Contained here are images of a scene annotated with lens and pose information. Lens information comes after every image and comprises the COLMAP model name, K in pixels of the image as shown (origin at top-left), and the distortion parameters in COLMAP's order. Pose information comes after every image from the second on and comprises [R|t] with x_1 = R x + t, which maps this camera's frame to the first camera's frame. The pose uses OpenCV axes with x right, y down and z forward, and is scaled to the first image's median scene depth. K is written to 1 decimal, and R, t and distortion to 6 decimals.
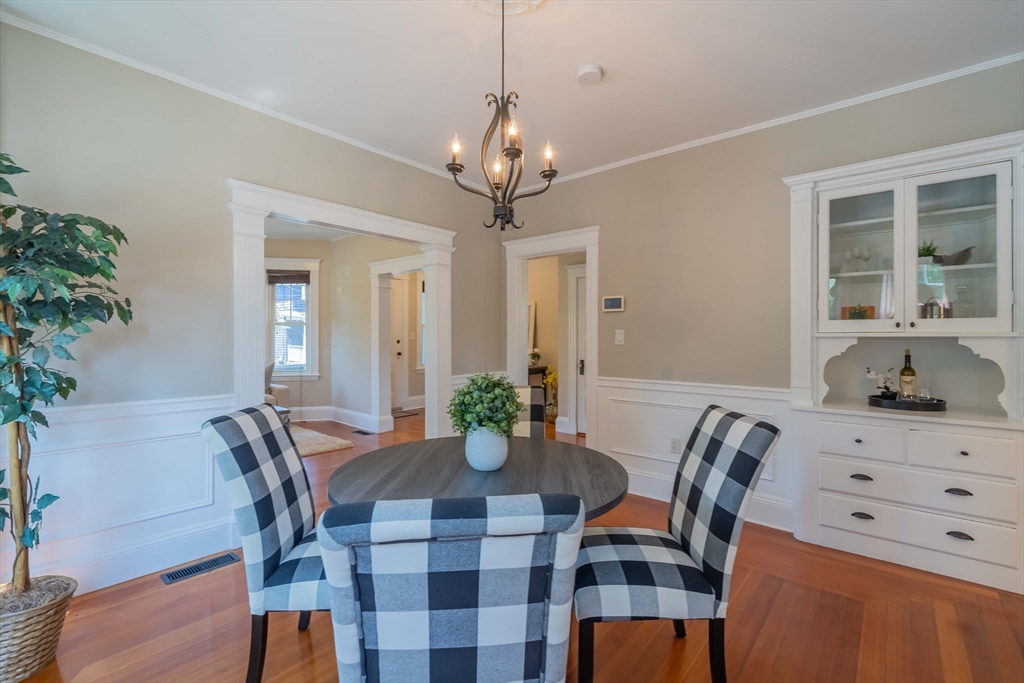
lens RADIAL K [[444.6, 0, 512.0], [0, 444.6, 341.5], [0, 0, 1]] dist [-0.000190, -0.000010]
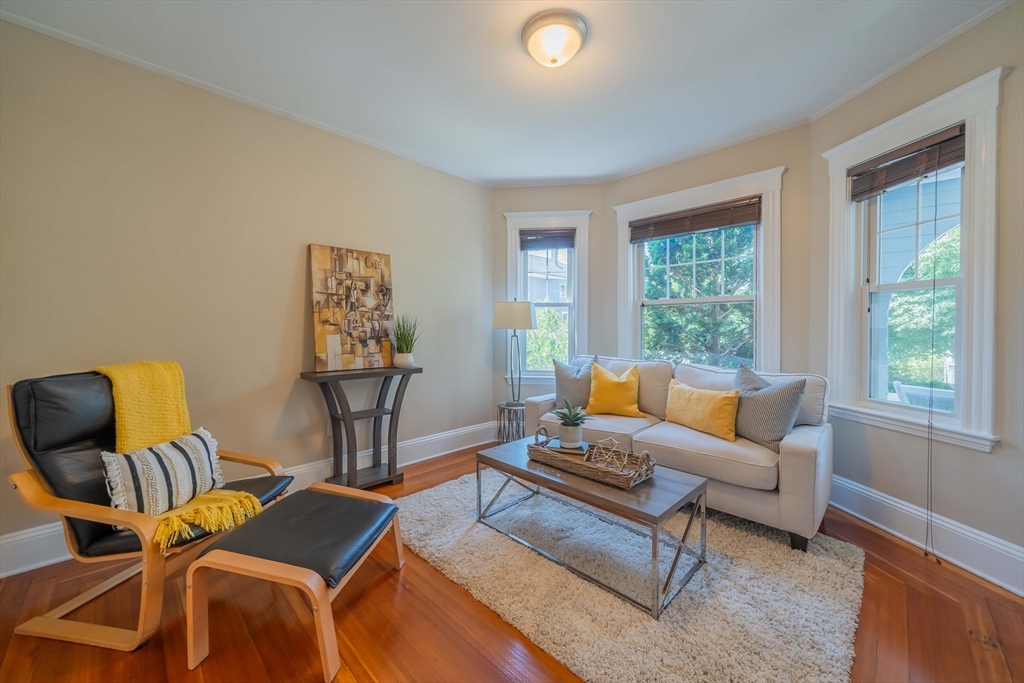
lens RADIAL K [[391.2, 0, 510.7], [0, 391.2, 329.5], [0, 0, 1]] dist [-0.000940, -0.000124]
pose [[-0.079572, 0.003102, -0.996824, -0.315566], [-0.012598, 0.999912, 0.004118, 0.004270], [0.996749, 0.012885, -0.079526, 1.666201]]
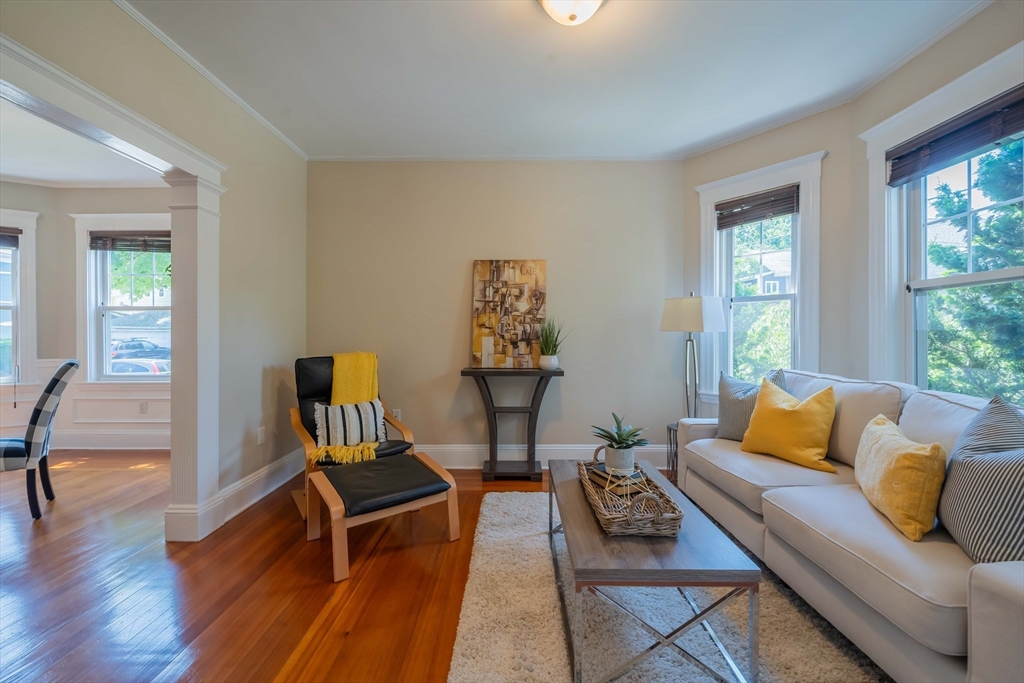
lens RADIAL K [[423.9, 0, 508.1], [0, 423.9, 334.7], [0, 0, 1]] dist [0.001391, 0.000101]
pose [[-0.771992, -0.002583, -0.635627, -0.541457], [-0.008854, 0.999938, 0.006690, 0.013365], [0.635570, 0.010792, -0.771968, 2.159755]]
